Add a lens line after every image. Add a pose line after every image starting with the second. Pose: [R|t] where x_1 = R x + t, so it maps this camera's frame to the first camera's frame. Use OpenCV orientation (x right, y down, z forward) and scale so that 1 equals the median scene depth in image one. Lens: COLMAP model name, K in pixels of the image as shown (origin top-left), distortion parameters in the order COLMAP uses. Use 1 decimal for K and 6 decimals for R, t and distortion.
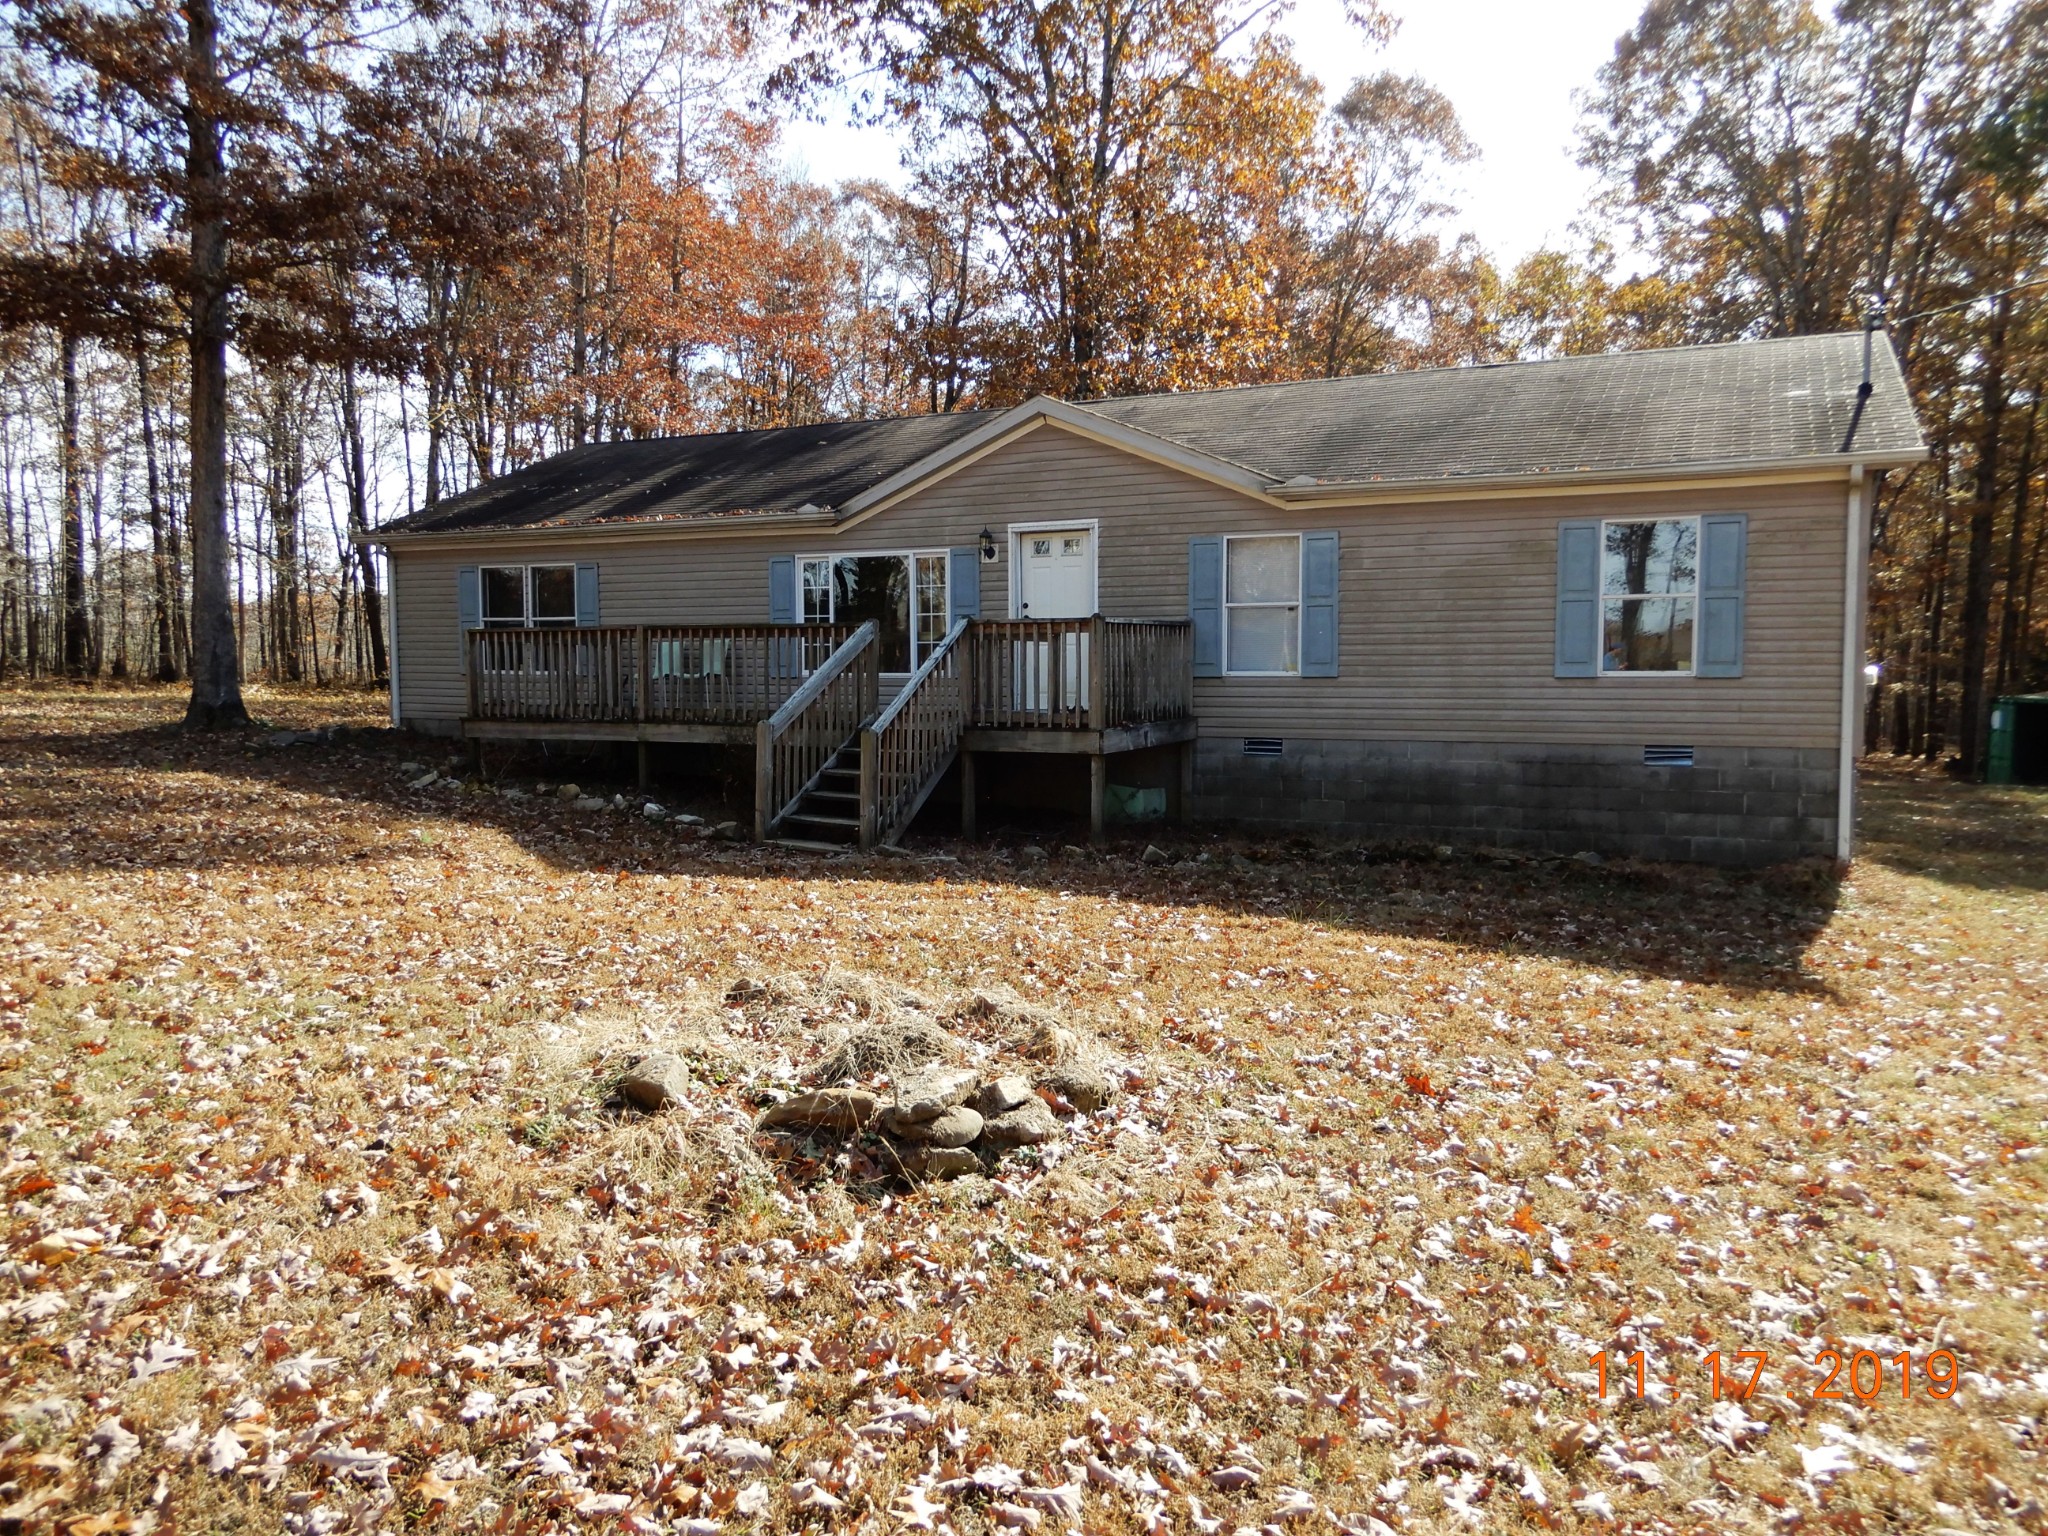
lens RADIAL K [[1465.3, 0, 1020.1], [0, 1465.3, 771.3], [0, 0, 1]] dist [0.007631, 0.008218]
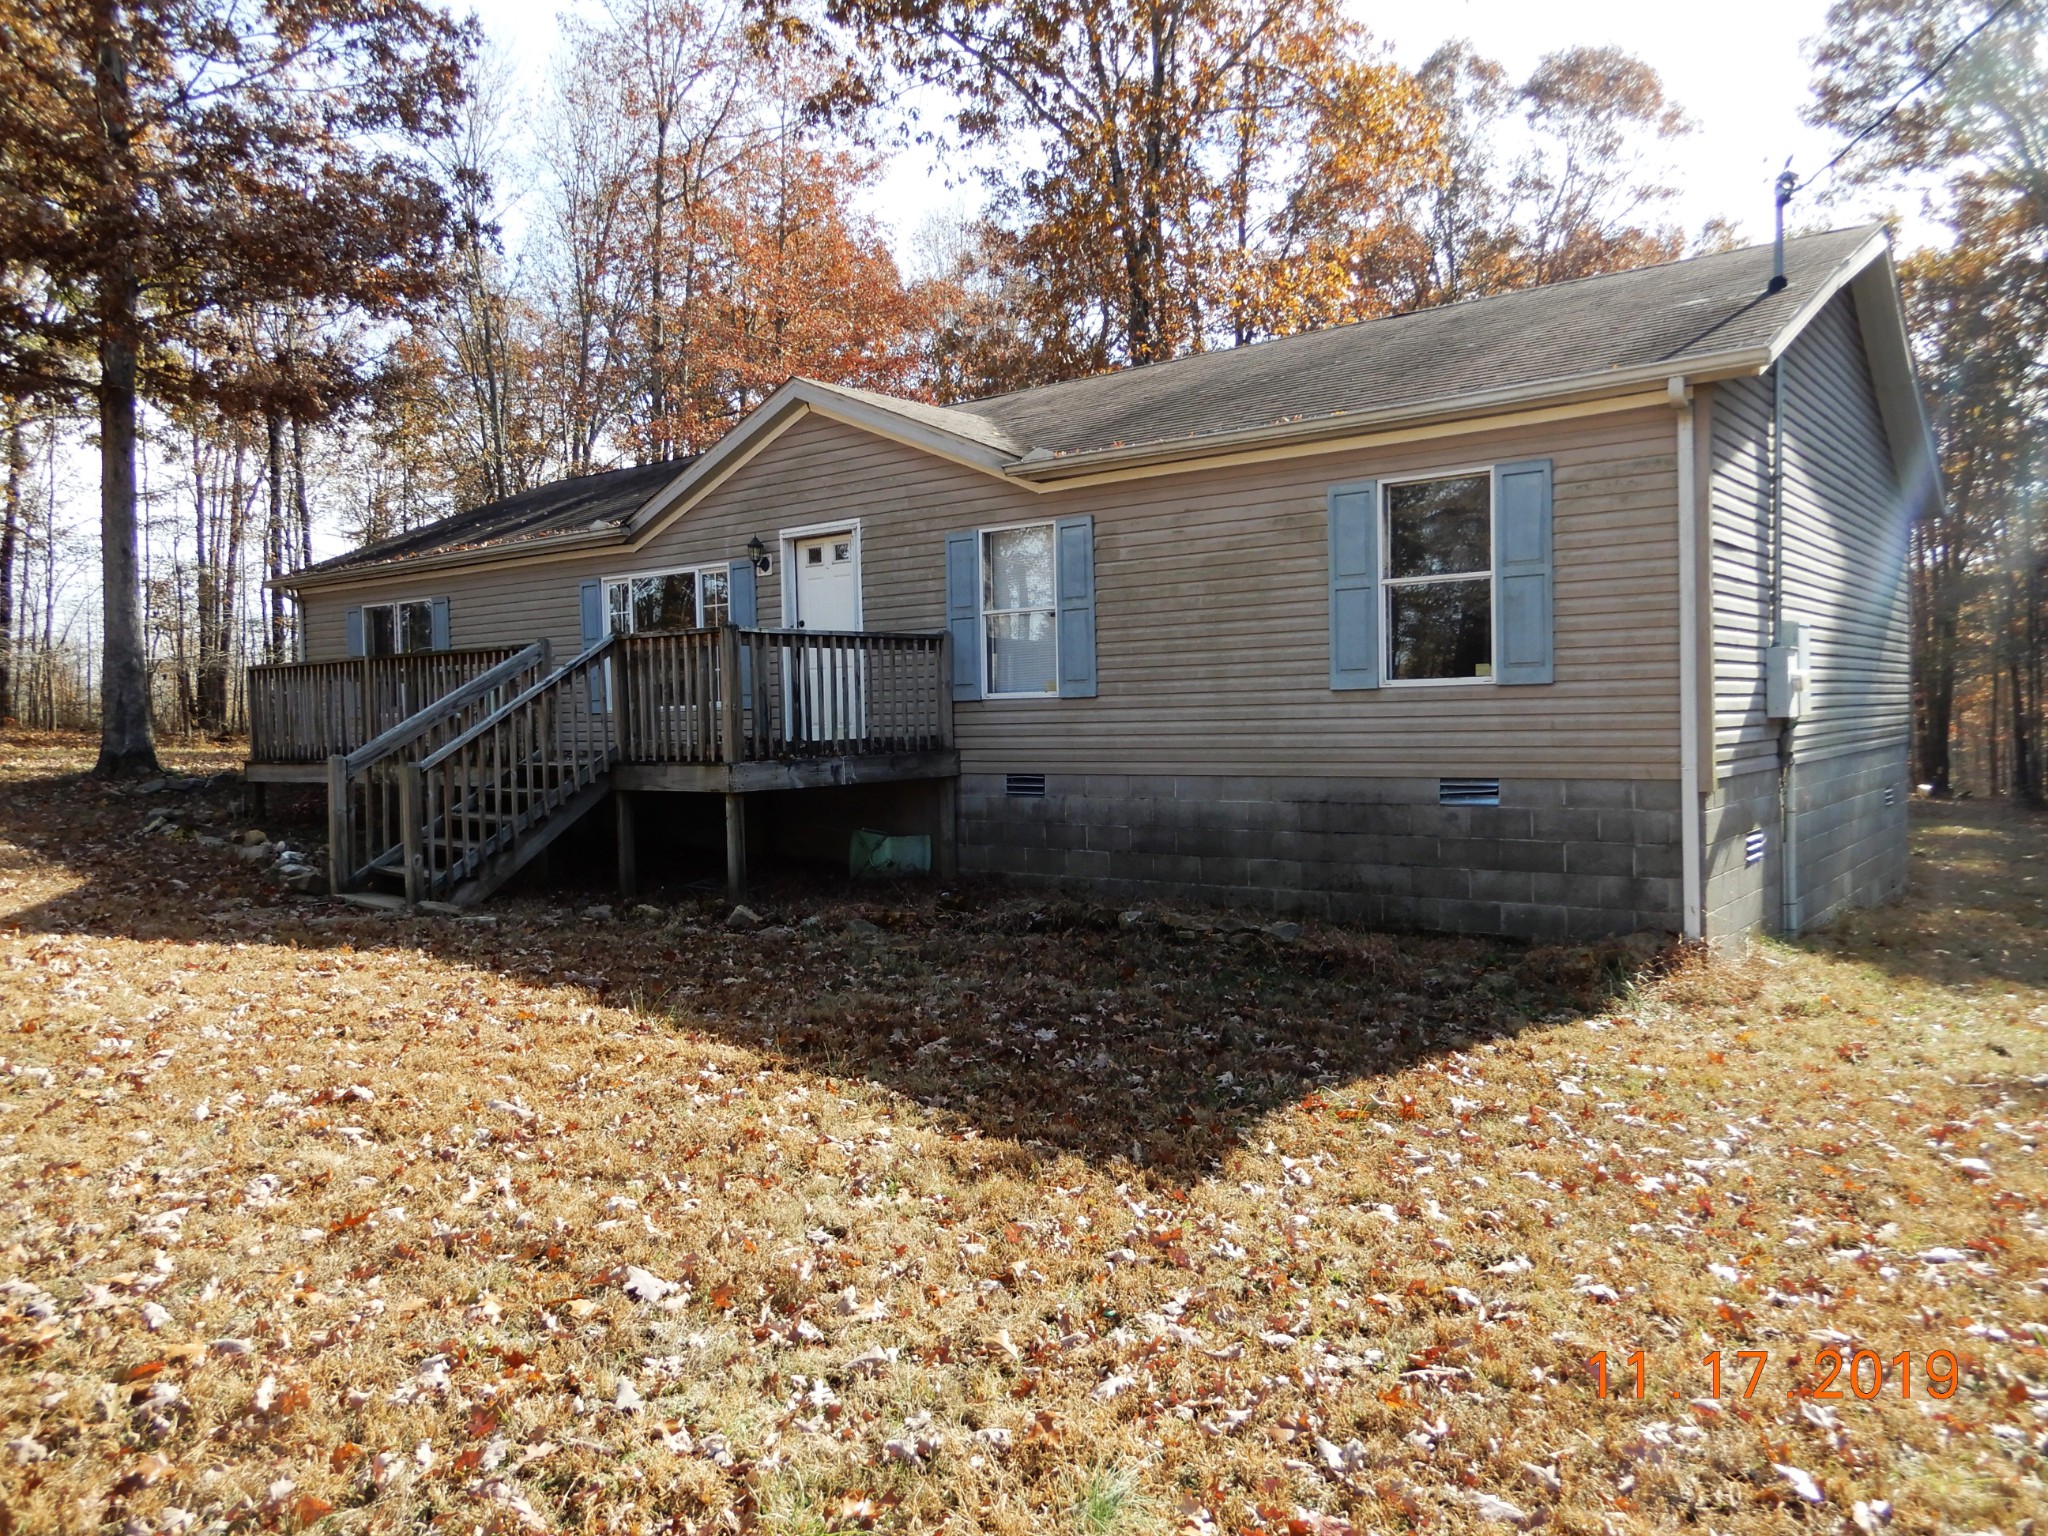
lens RADIAL K [[1465.3, 0, 1022.0], [0, 1465.3, 764.5], [0, 0, 1]] dist [0.007631, 0.008218]
pose [[0.976806, -0.008354, -0.213962, 0.338709], [-0.000397, 0.999166, -0.040823, 0.005102], [0.214125, 0.039961, 0.975988, 0.205813]]
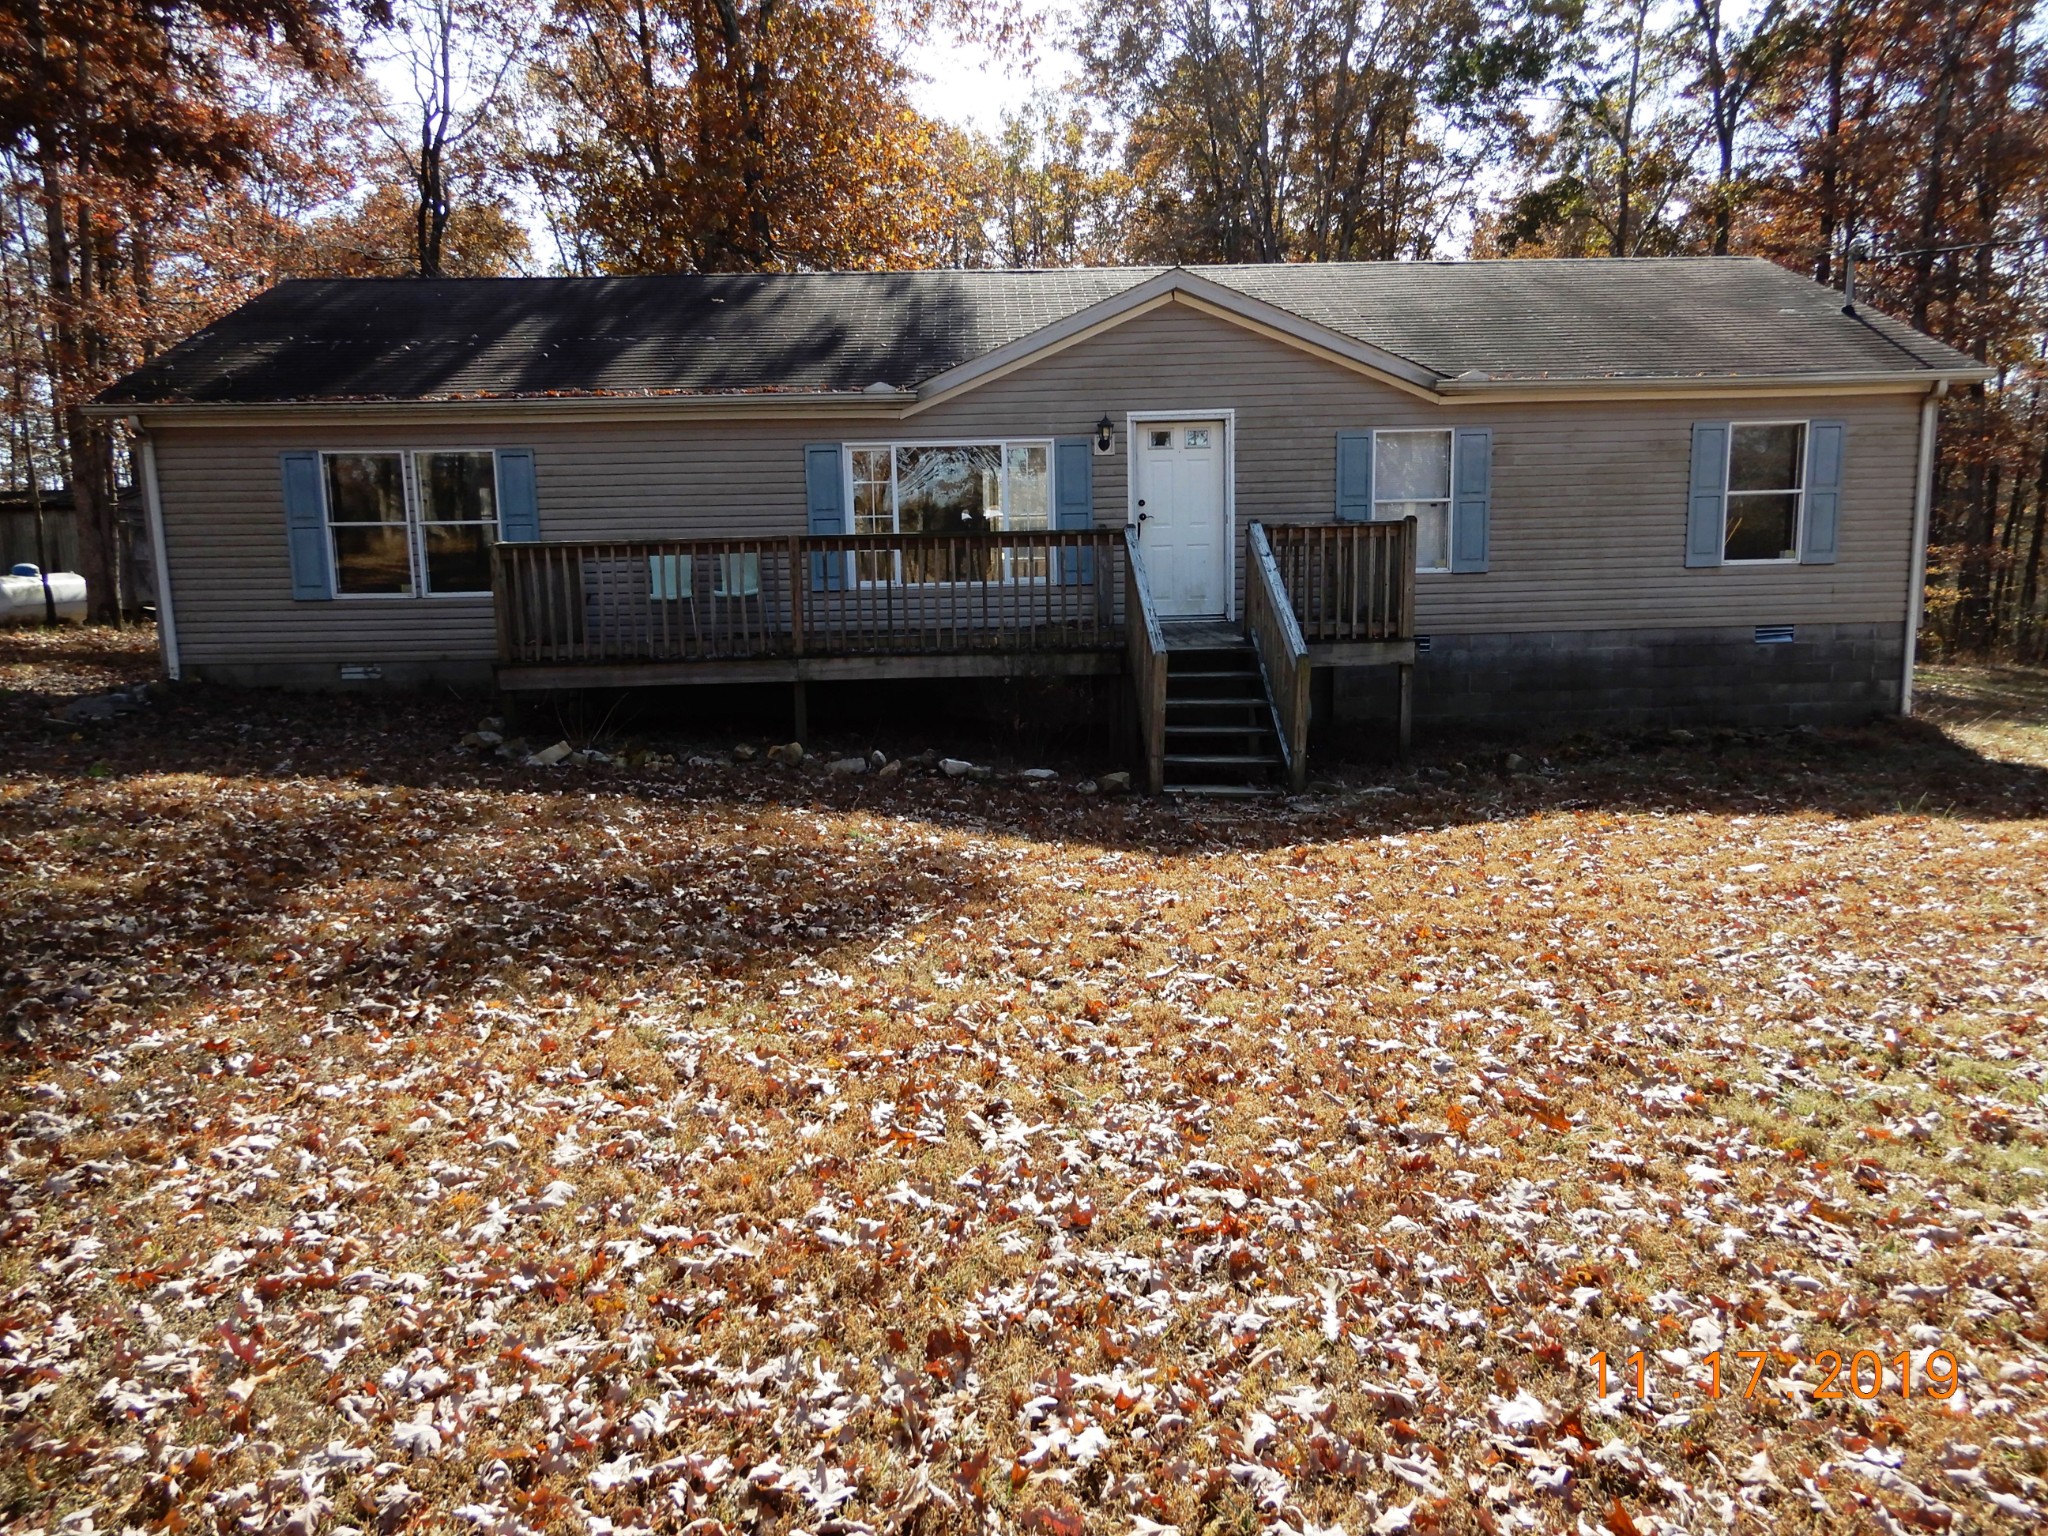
lens RADIAL K [[1465.3, 0, 1025.3], [0, 1465.3, 761.8], [0, 0, 1]] dist [0.007631, 0.008218]
pose [[0.876101, -0.094354, 0.472804, -0.547249], [0.056139, 0.993957, 0.094331, -0.046316], [-0.478847, -0.056101, 0.876104, 0.244638]]
